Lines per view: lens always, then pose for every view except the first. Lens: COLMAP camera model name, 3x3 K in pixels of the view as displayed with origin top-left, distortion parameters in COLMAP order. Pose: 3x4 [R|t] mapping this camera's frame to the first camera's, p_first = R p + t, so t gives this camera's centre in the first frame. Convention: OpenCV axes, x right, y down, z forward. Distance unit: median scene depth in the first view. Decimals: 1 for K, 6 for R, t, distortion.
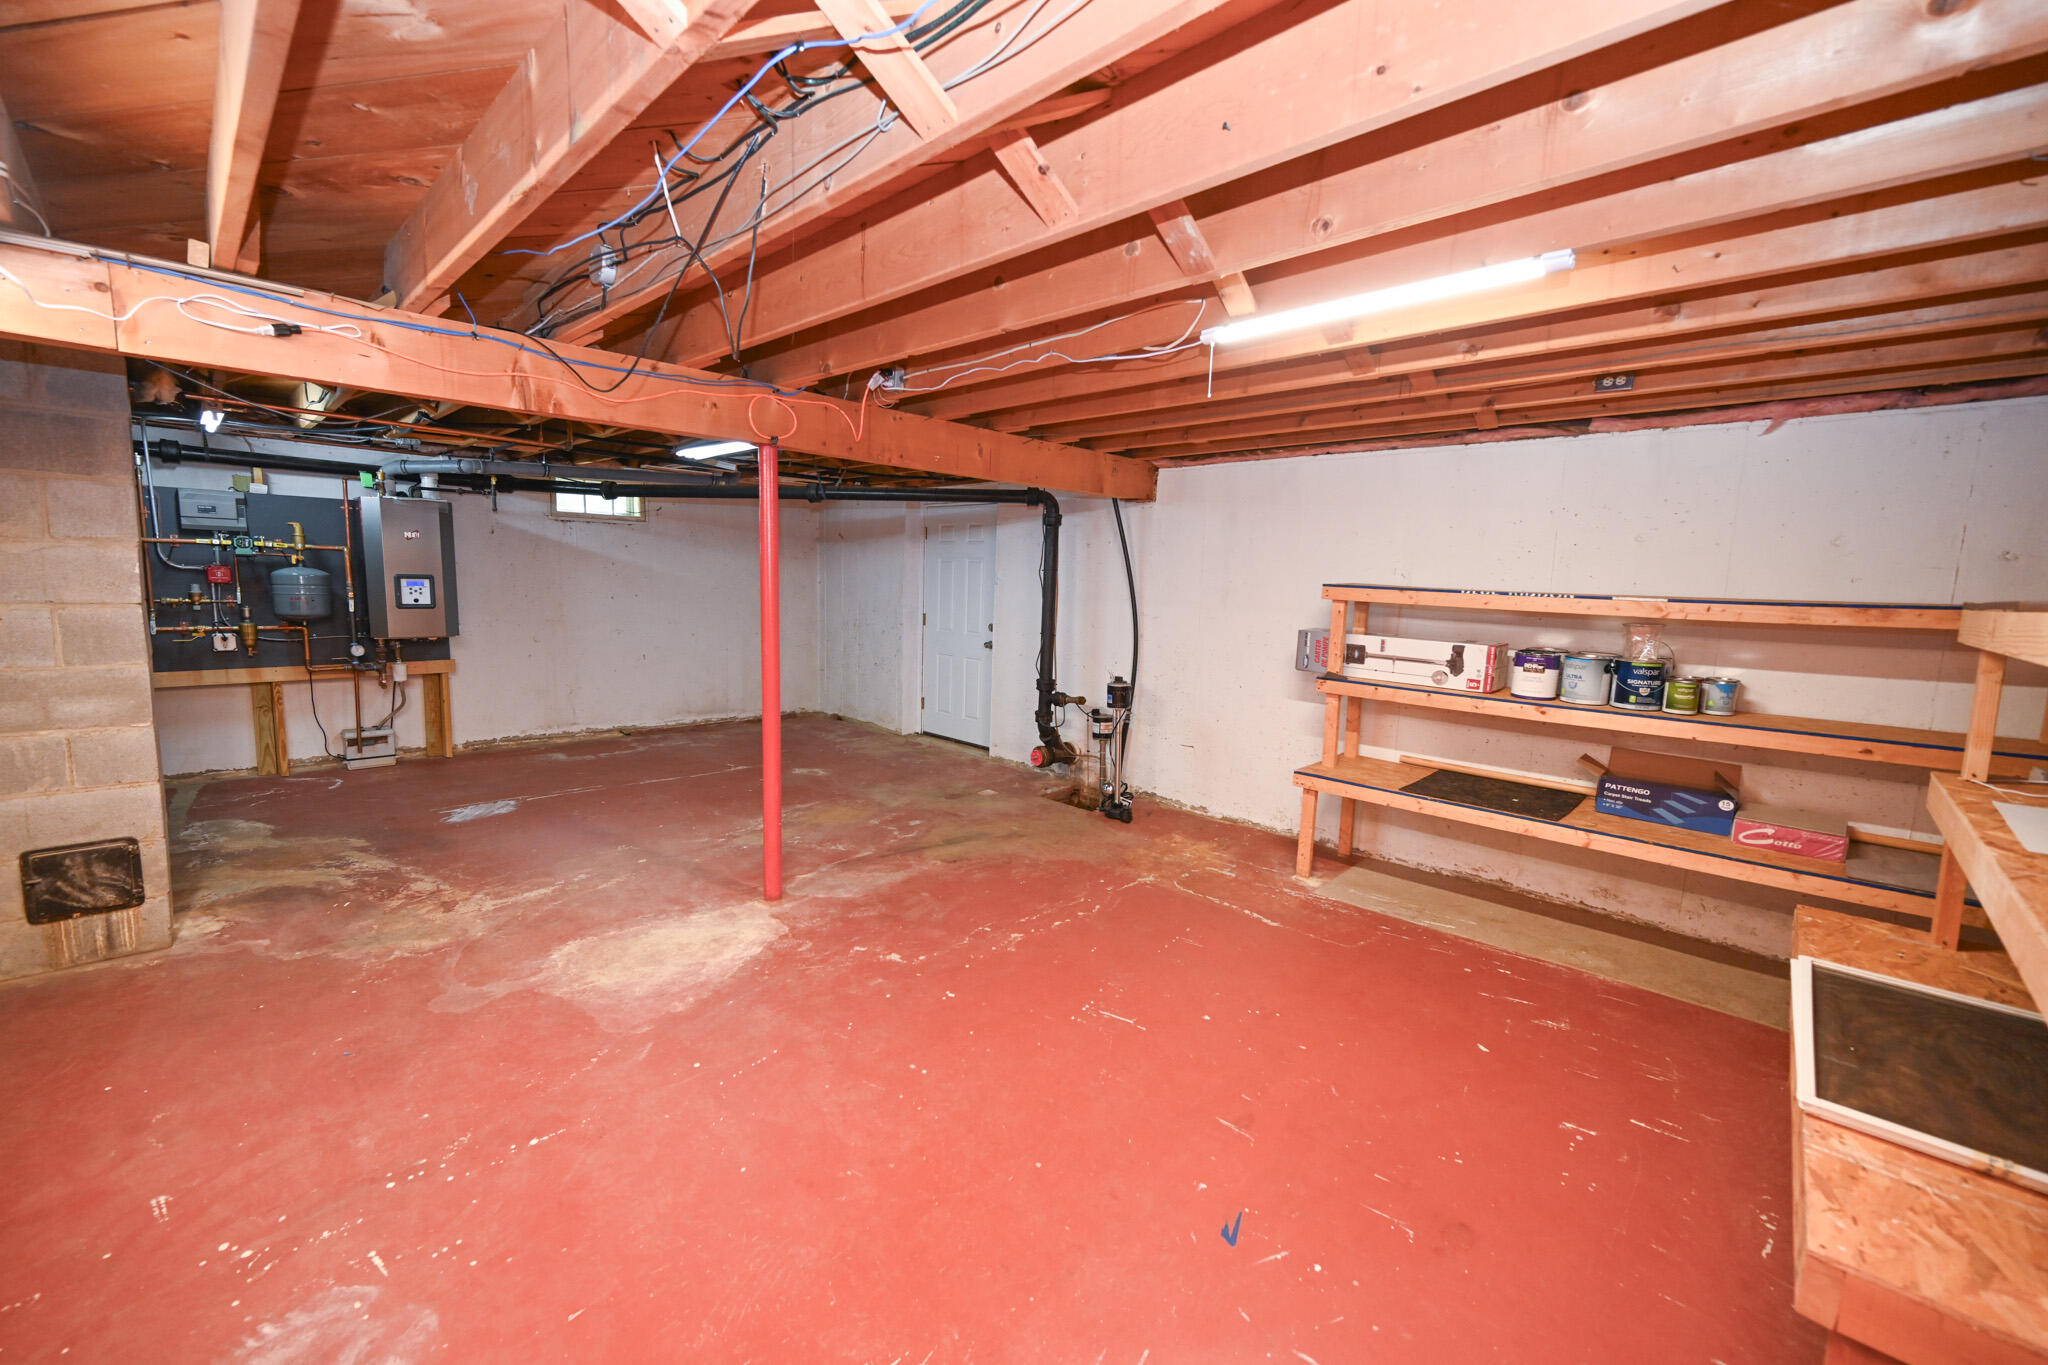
lens RADIAL K [[811.0, 0, 1019.6], [0, 811.0, 680.9], [0, 0, 1]] dist [-0.000664, 0.000072]
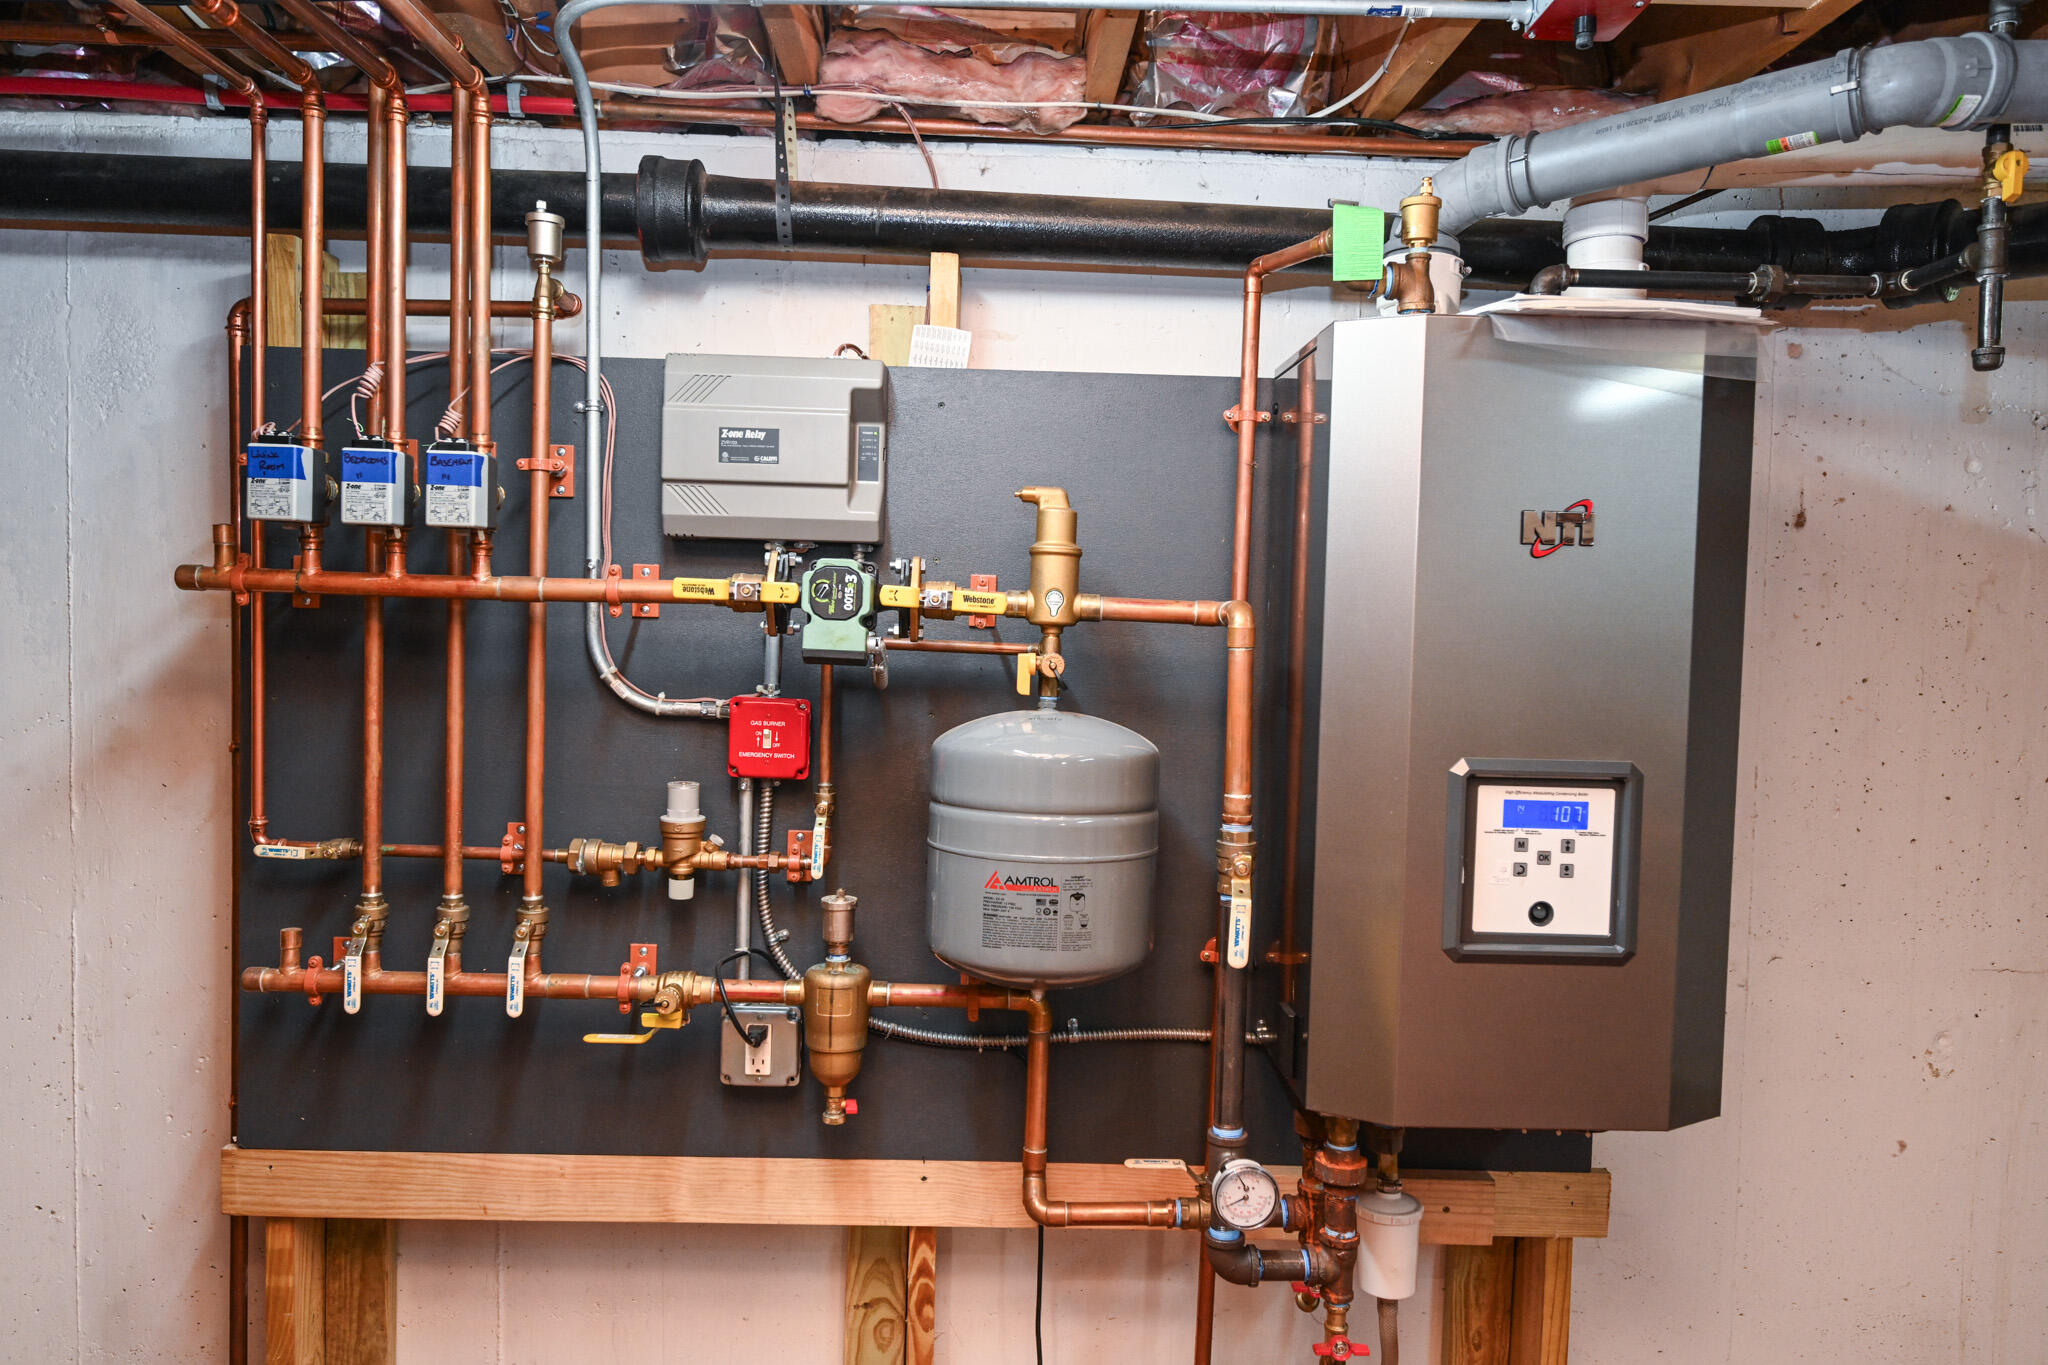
lens RADIAL K [[1411.3, 0, 1019.5], [0, 1411.3, 683.7], [0, 0, 1]] dist [-0.001055, -0.000038]
pose [[0.735969, 0.022375, -0.676646, -0.673548], [-0.090357, 0.993759, -0.065418, -0.126427], [0.670959, 0.109285, 0.733397, 0.757491]]
